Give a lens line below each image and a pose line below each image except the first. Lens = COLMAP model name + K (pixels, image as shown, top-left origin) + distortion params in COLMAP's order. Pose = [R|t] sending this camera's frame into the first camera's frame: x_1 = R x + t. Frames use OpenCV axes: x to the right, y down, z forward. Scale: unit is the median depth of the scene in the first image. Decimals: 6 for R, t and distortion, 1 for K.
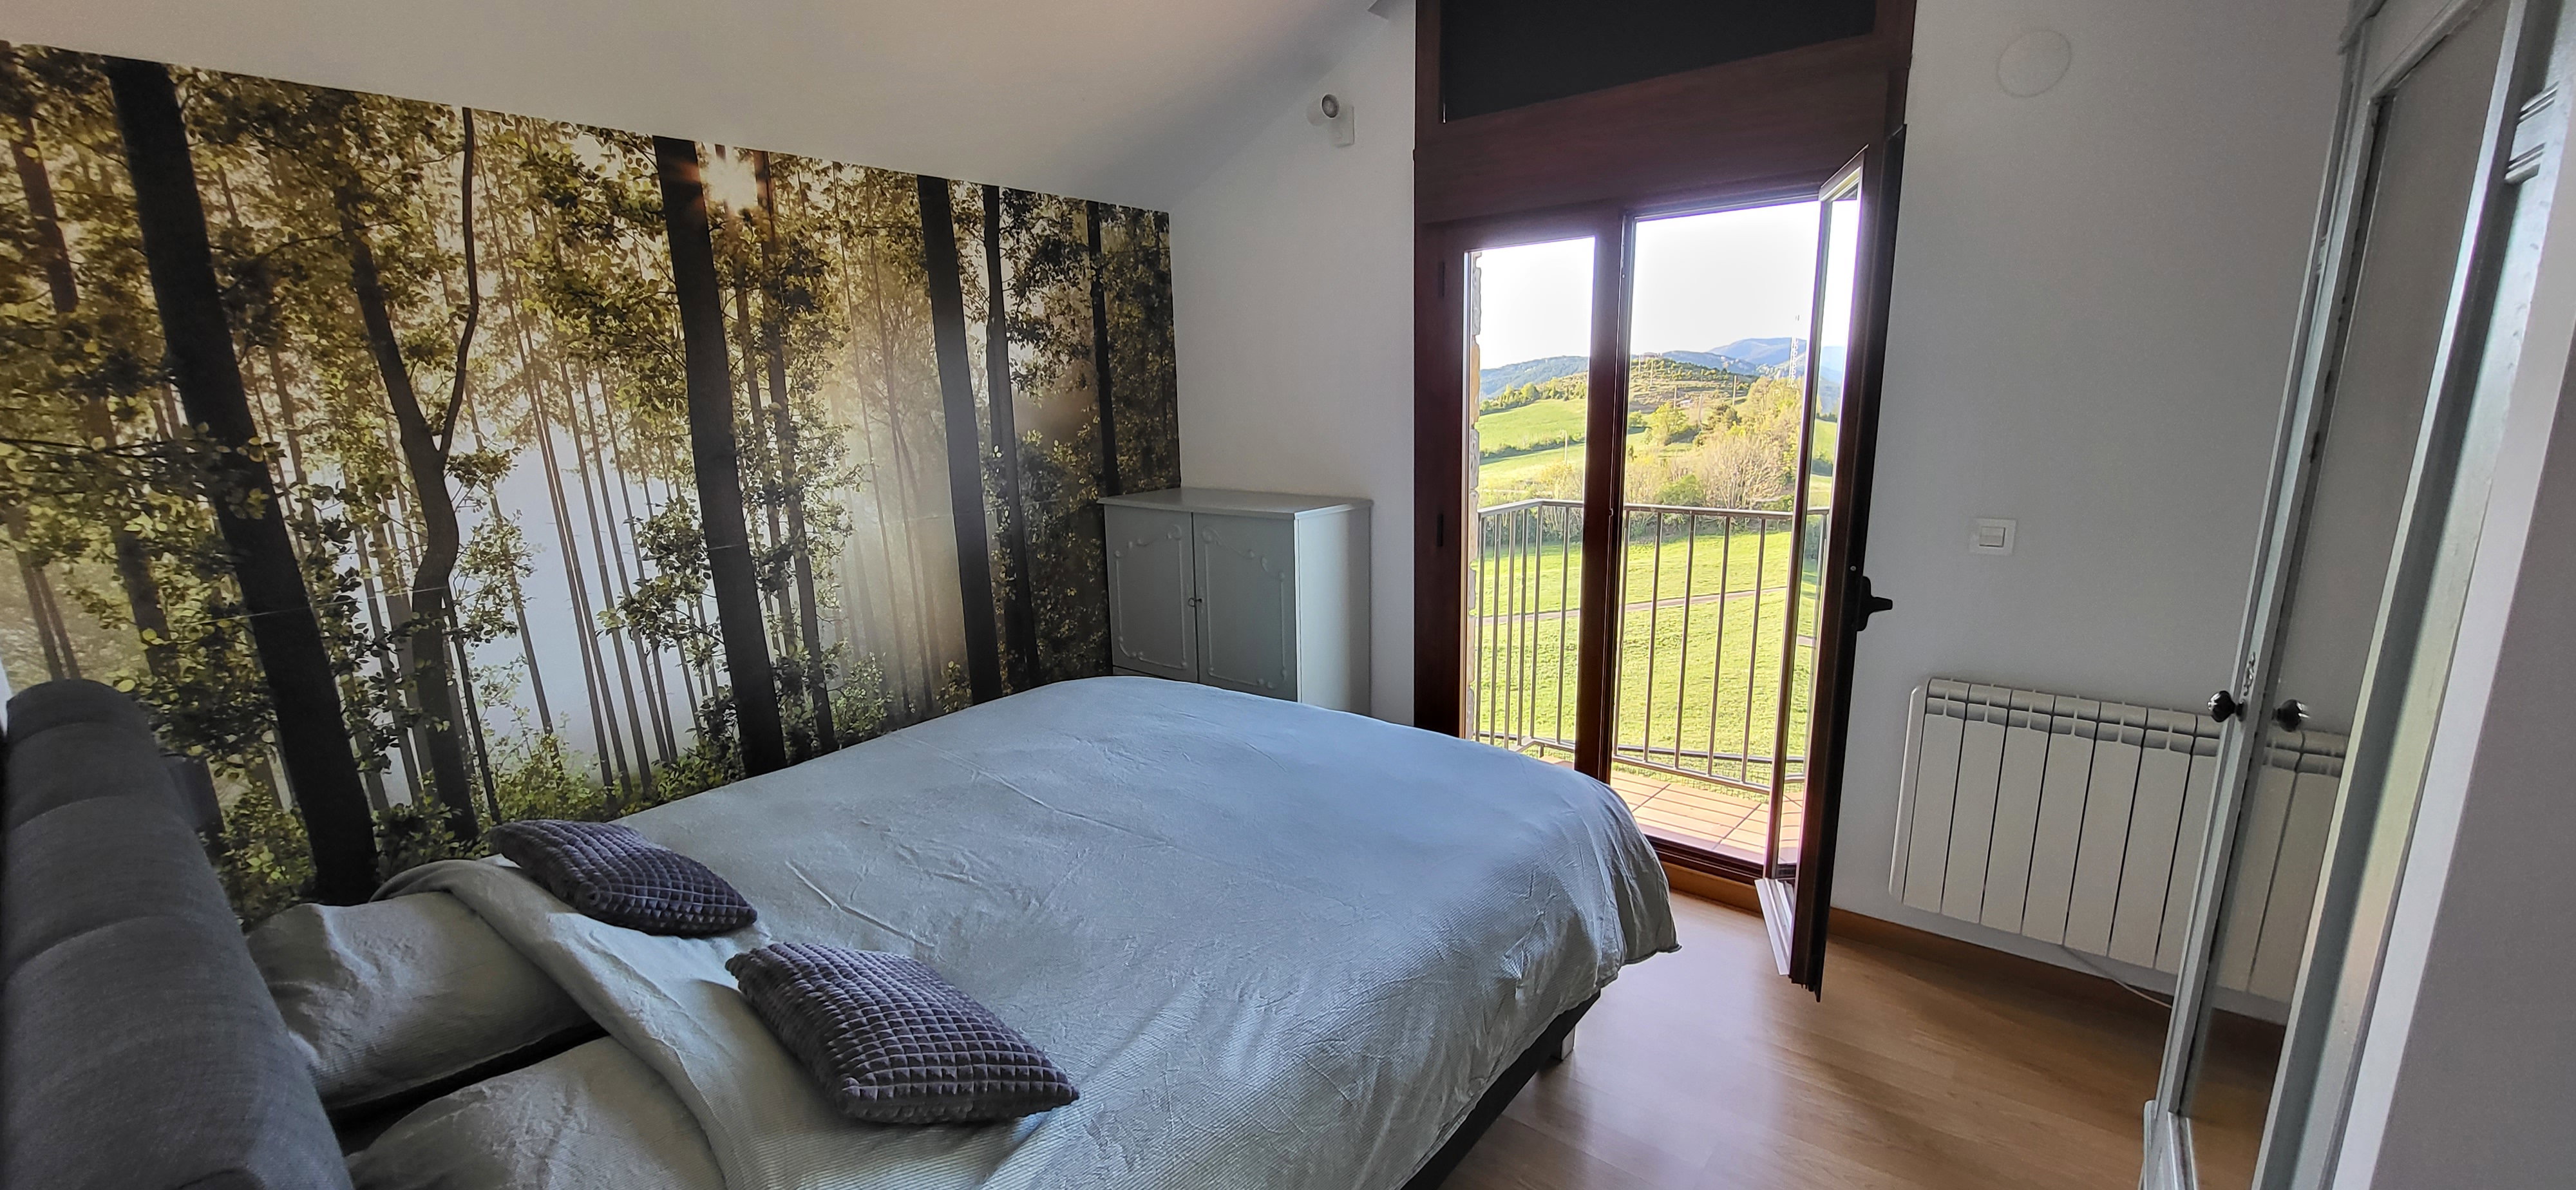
lens RADIAL K [[1001.4, 0, 1253.7], [0, 1001.4, 612.7], [0, 0, 1]] dist [-0.002336, -0.000204]
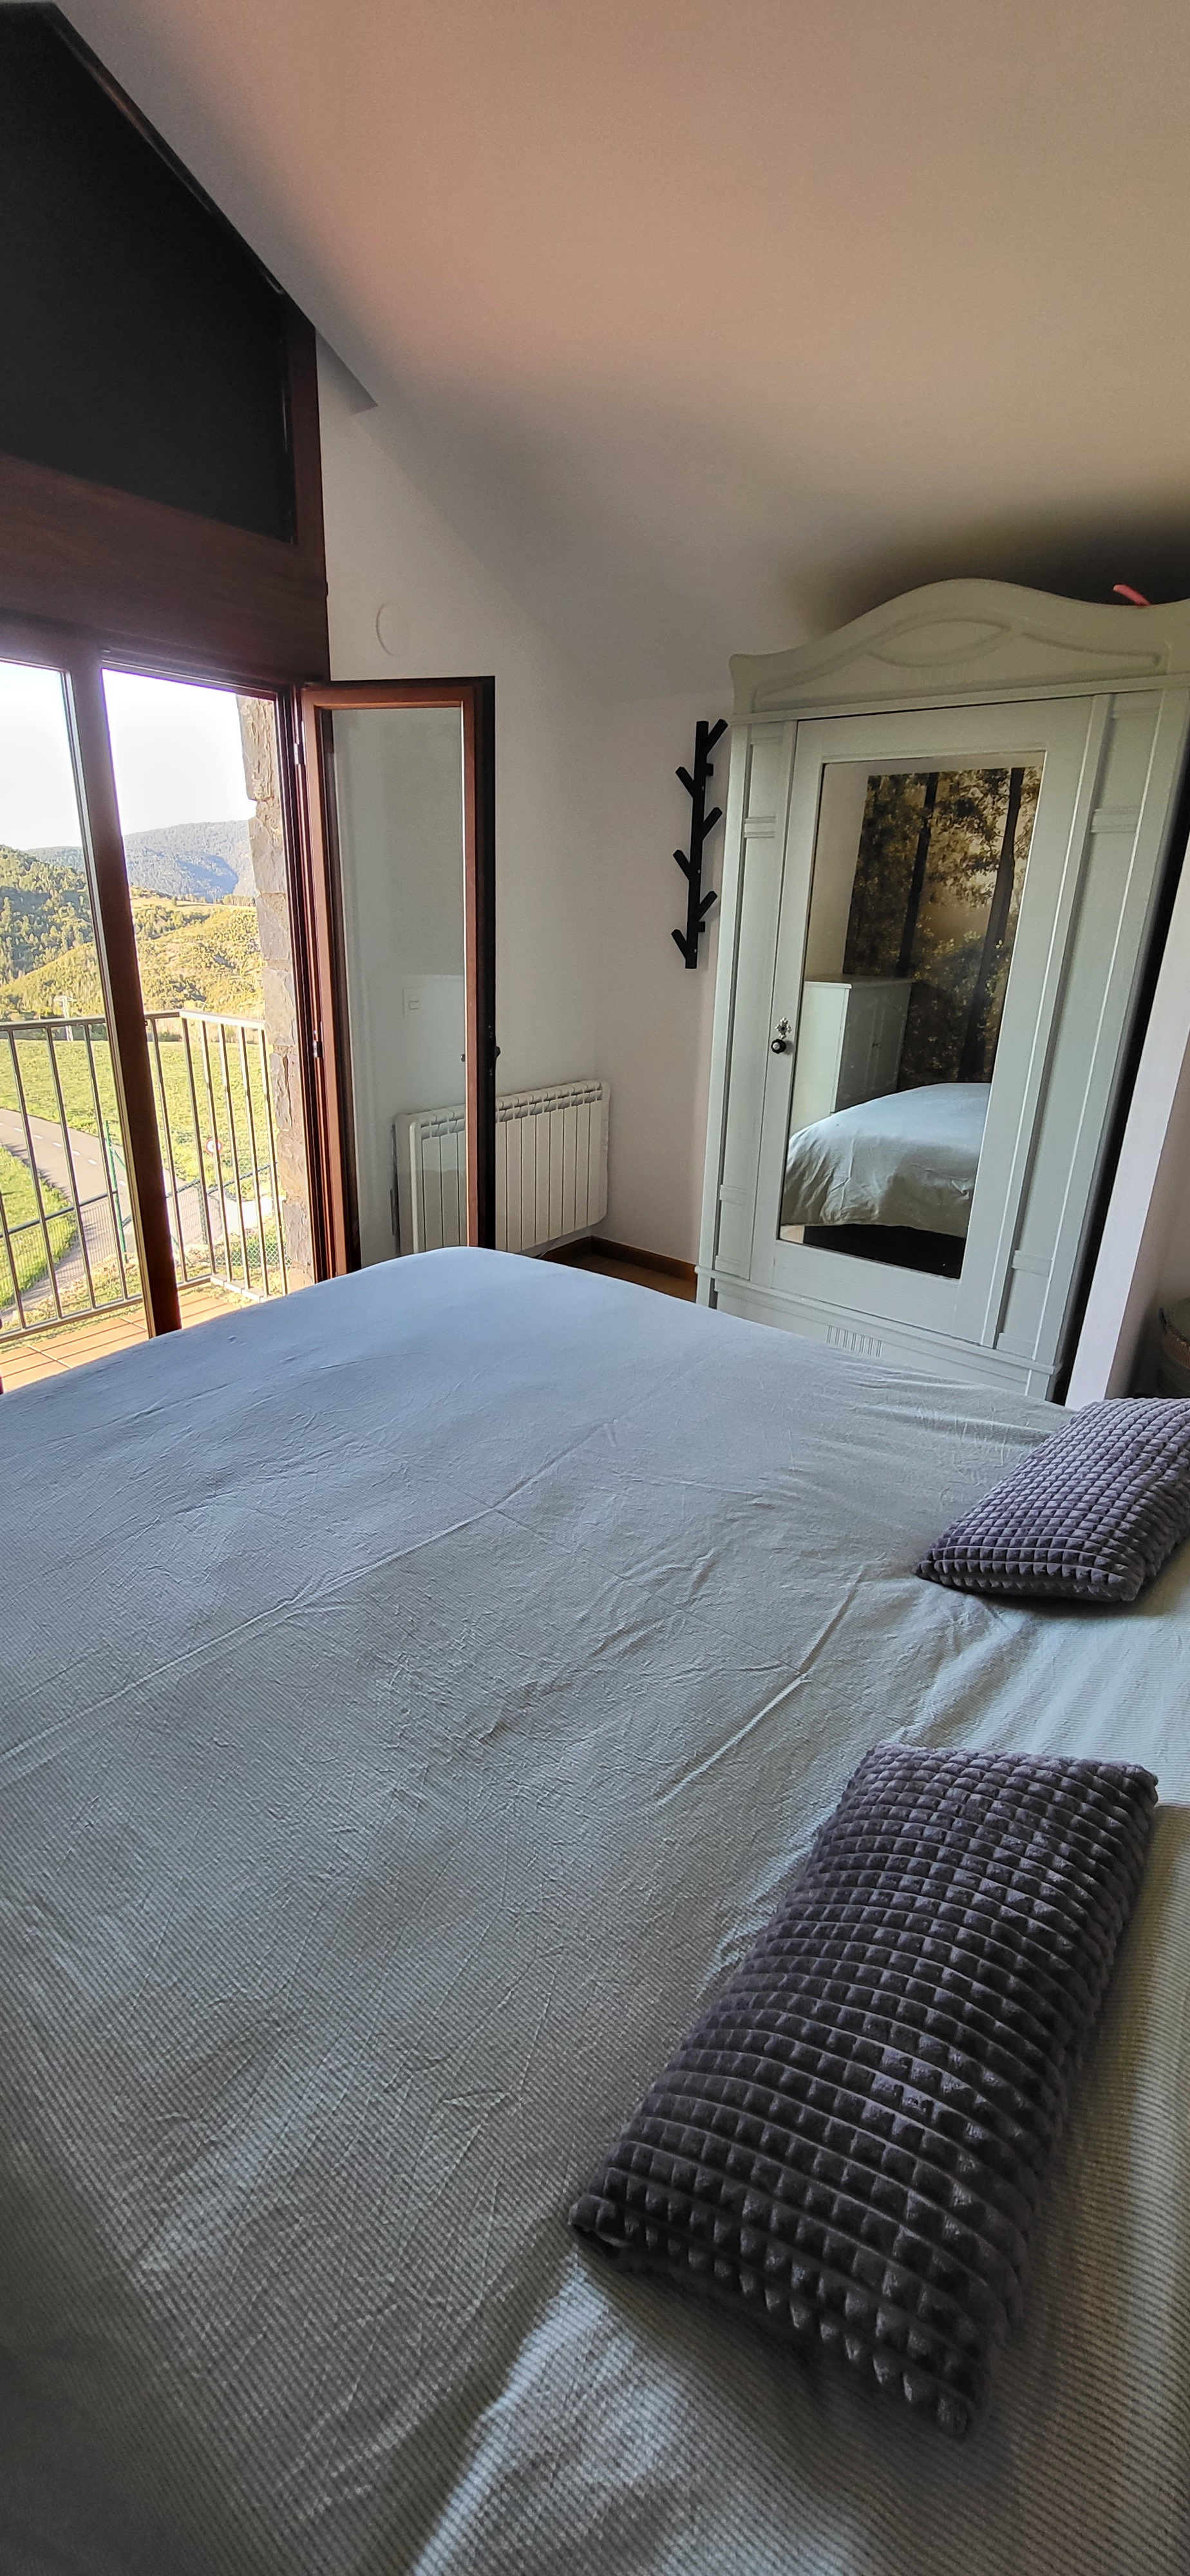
lens RADIAL K [[1001.4, 0, 598.1], [0, 1001.4, 1274.2], [0, 0, 1]] dist [-0.002336, -0.000204]
pose [[-0.034522, -0.323516, 0.945593, -0.661832], [0.181610, 0.928373, 0.324255, -0.130054], [-0.982765, 0.182923, 0.026705, 0.745804]]
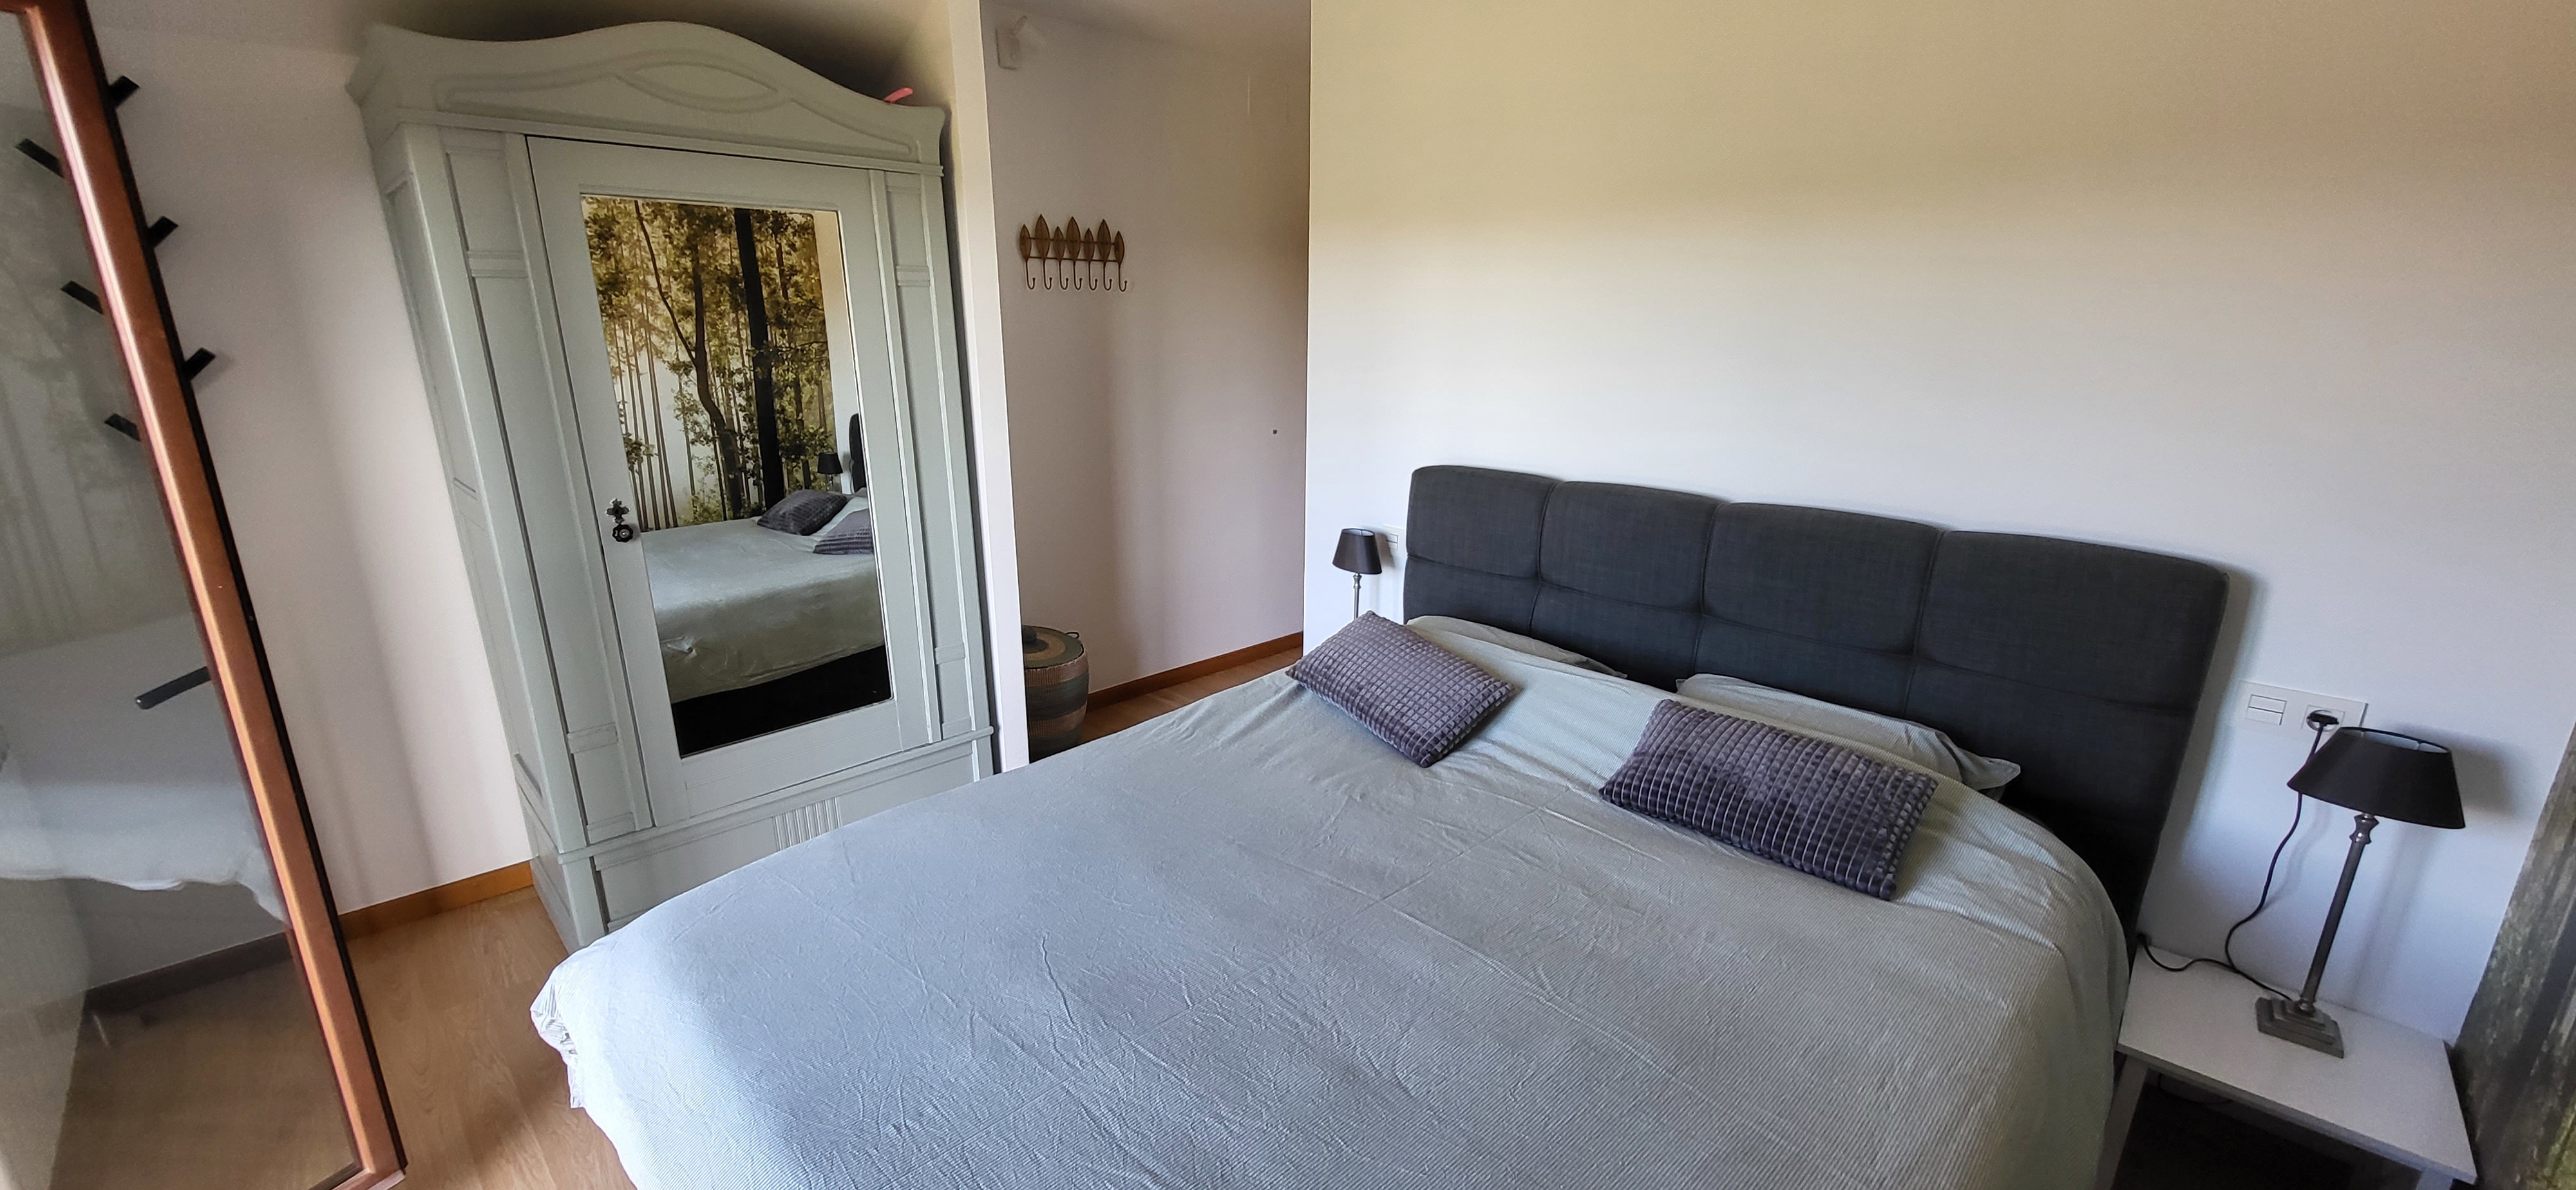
lens RADIAL K [[1001.4, 0, 1253.7], [0, 1001.4, 612.7], [0, 0, 1]] dist [-0.002336, -0.000204]
pose [[-0.993676, 0.007256, 0.112051, -0.160640], [0.058840, 0.883574, 0.464581, -0.293774], [-0.095635, 0.468236, -0.878413, 1.321620]]
